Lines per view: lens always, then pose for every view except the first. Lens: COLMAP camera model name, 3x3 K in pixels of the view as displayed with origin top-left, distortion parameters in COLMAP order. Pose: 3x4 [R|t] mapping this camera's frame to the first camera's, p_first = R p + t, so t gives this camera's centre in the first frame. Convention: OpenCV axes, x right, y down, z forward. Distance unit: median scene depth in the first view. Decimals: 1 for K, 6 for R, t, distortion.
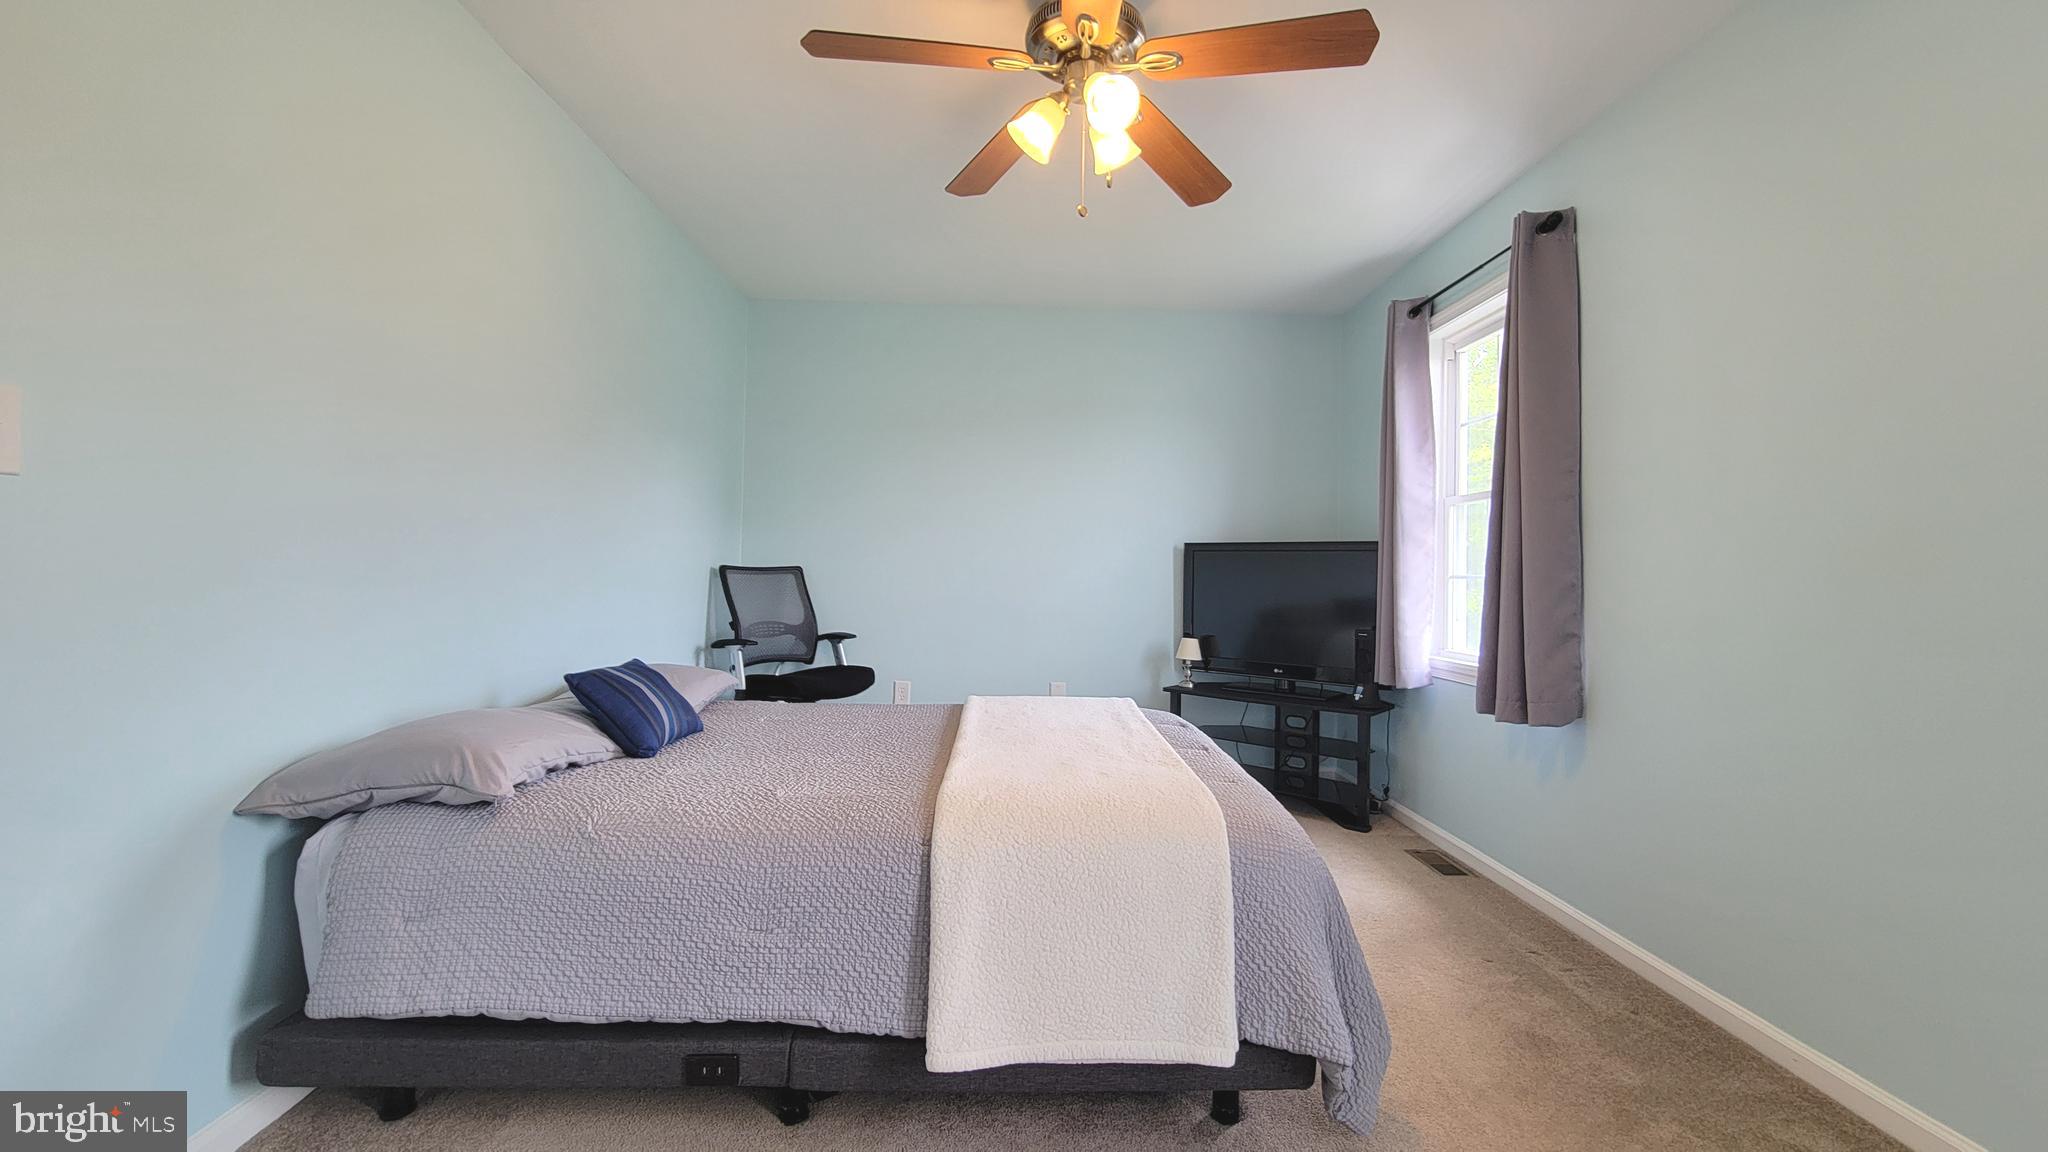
lens RADIAL K [[828.1, 0, 1030.4], [0, 828.1, 563.2], [0, 0, 1]] dist [-0.000139, -0.000501]
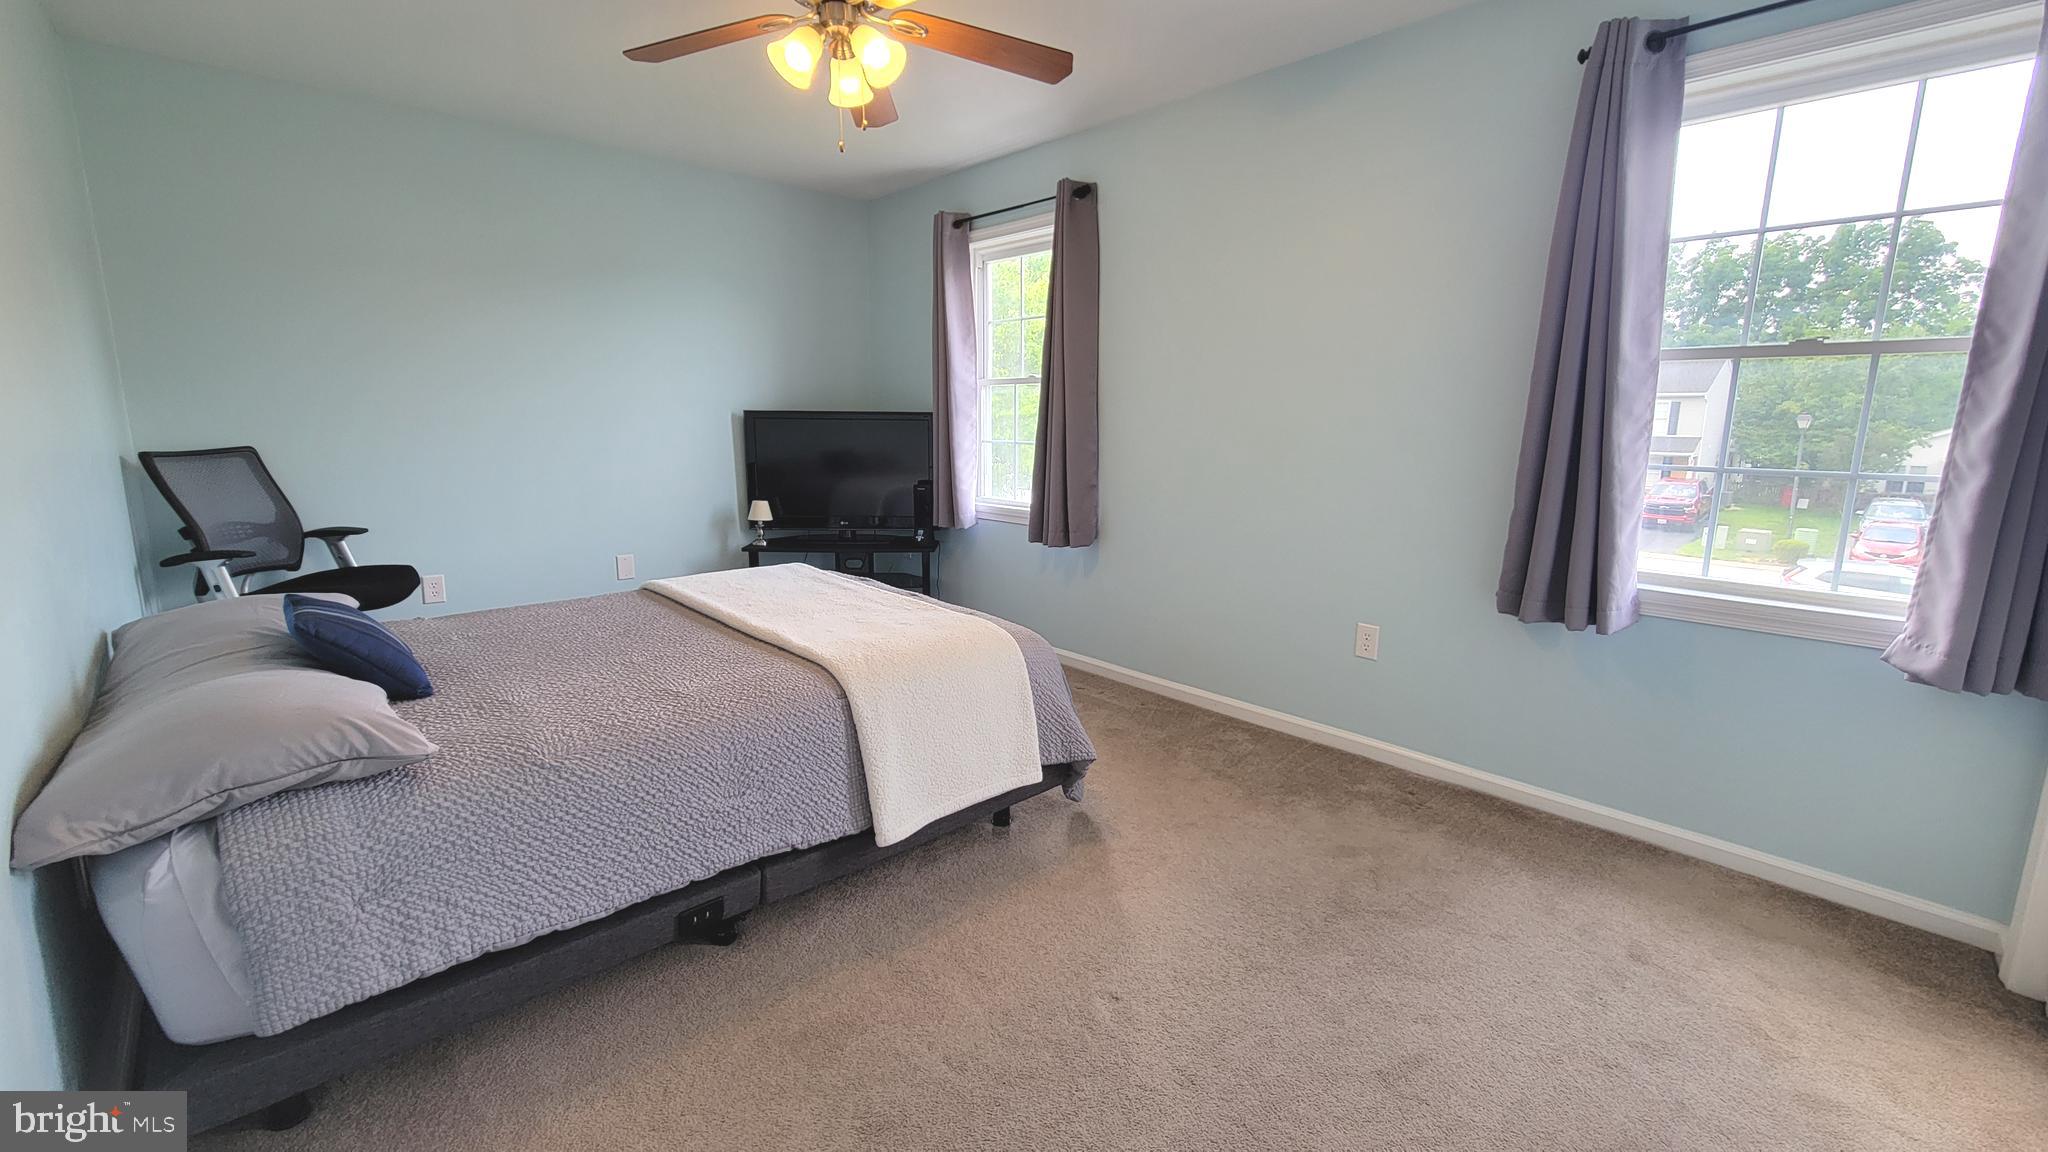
lens RADIAL K [[814.2, 0, 1022.6], [0, 814.2, 566.6], [0, 0, 1]] dist [-0.000522, -0.000020]
pose [[0.763858, -0.130271, 0.632100, -0.375817], [0.001134, 0.979686, 0.200536, -0.062260], [-0.645383, -0.152465, 0.748488, -0.053425]]
